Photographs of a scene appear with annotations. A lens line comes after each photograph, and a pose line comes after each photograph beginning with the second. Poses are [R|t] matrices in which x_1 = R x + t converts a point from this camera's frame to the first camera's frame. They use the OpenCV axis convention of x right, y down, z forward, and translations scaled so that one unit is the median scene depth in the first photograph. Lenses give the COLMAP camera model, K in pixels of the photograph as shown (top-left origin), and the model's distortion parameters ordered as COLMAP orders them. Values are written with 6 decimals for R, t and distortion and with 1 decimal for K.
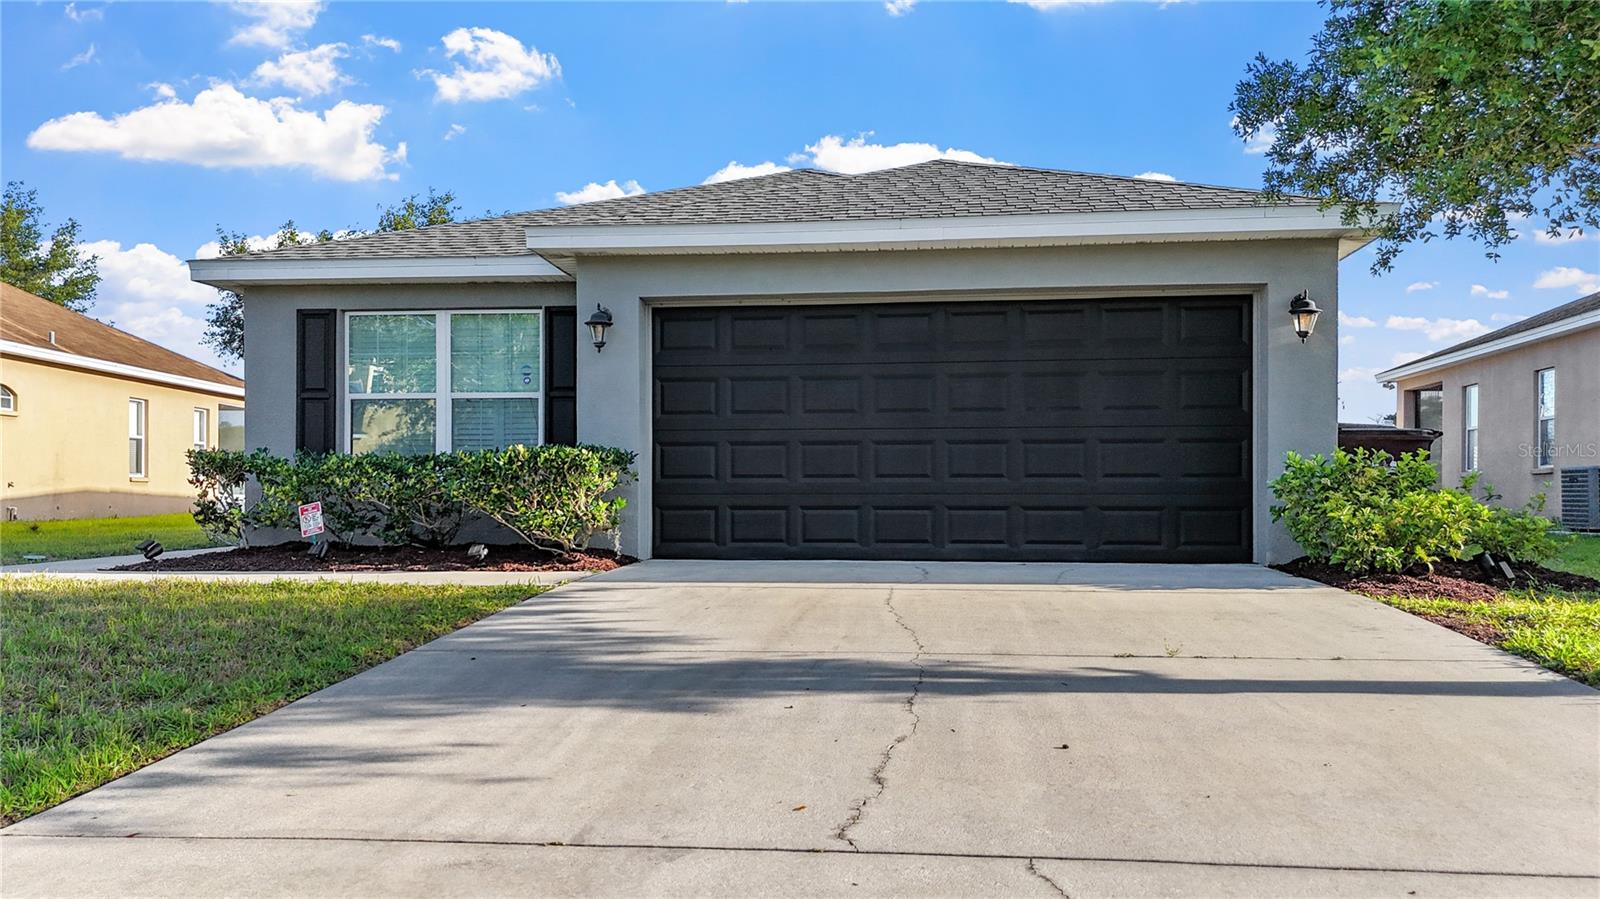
lens RADIAL K [[1206.9, 0, 800.0], [0, 1206.9, 449.5], [0, 0, 1]] dist [-0.001941, -0.002767]
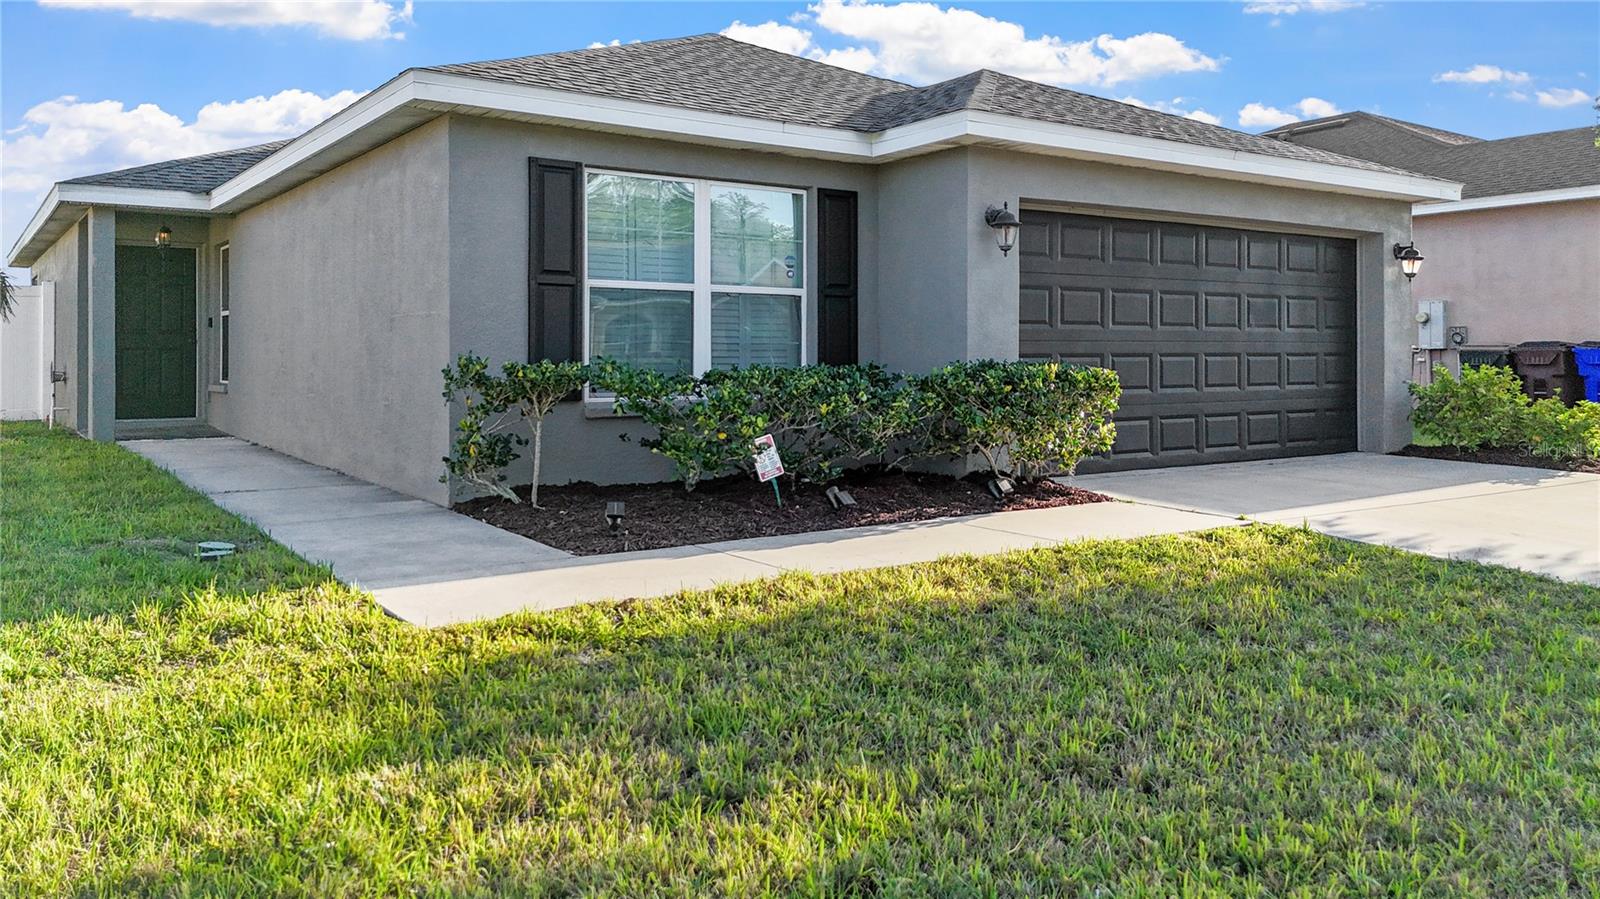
lens RADIAL K [[1206.9, 0, 800.0], [0, 1206.9, 449.5], [0, 0, 1]] dist [-0.001941, -0.002767]
pose [[0.742867, -0.040975, 0.668183, -0.884410], [-0.001950, 0.997988, 0.063367, 0.010881], [-0.669436, -0.048377, 0.741293, 0.428082]]
